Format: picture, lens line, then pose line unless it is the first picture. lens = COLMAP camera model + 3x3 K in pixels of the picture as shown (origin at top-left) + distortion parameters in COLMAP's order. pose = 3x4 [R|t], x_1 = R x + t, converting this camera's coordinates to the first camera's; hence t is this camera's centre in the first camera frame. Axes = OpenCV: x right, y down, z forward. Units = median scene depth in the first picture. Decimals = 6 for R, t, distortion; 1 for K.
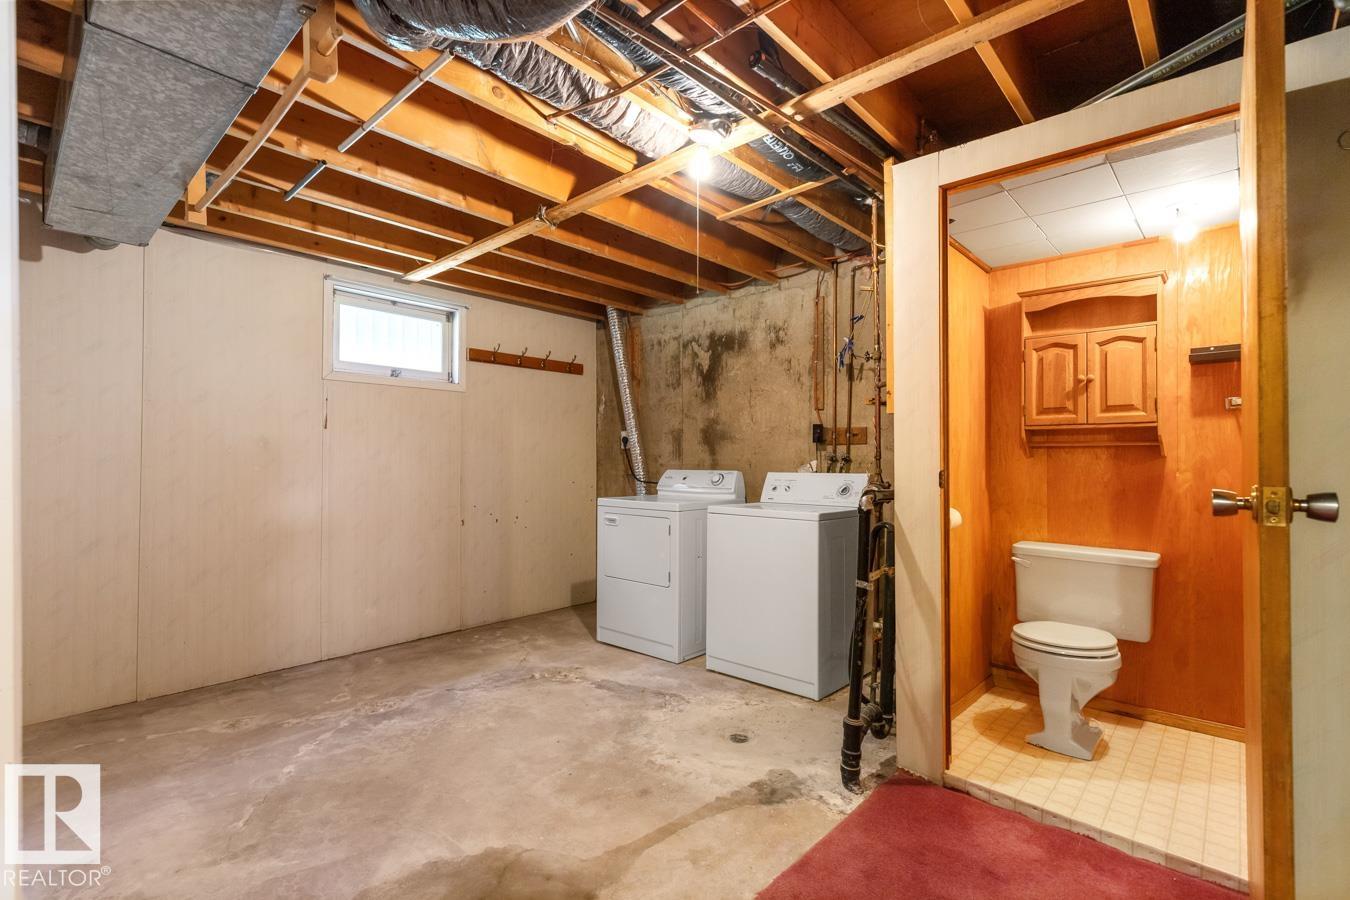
lens RADIAL K [[627.6, 0, 671.9], [0, 627.6, 458.1], [0, 0, 1]] dist [0.014369, -0.000006]
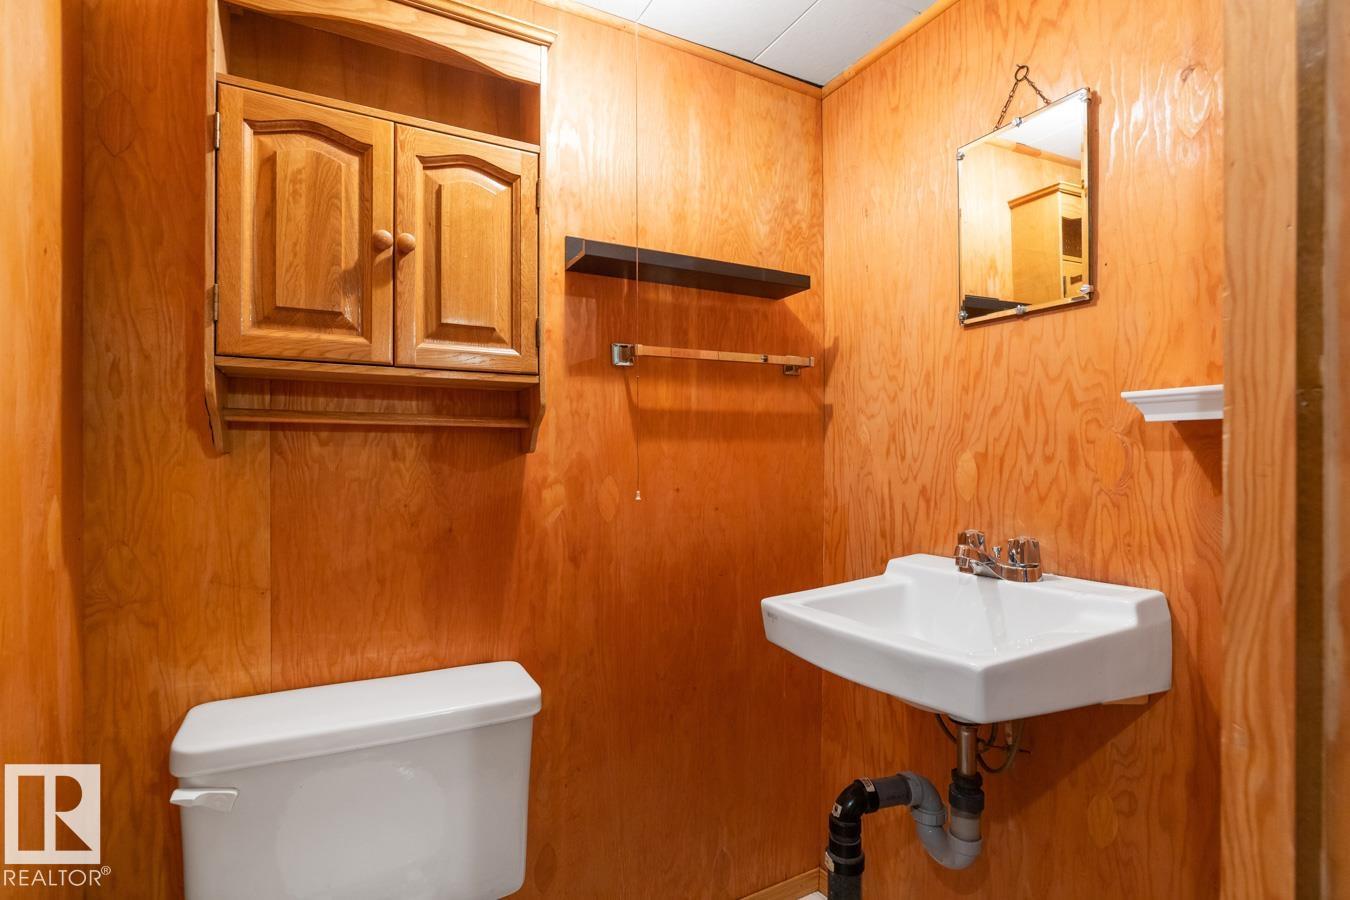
lens RADIAL K [[652.0, 0, 675.0], [0, 652.0, 450.0], [0, 0, 1]] dist [0.000033, 0.000101]
pose [[0.346718, 0.005820, 0.937951, 0.346779], [-0.003662, 0.999982, -0.004852, -0.002733], [-0.937962, -0.001752, 0.346733, 0.697097]]
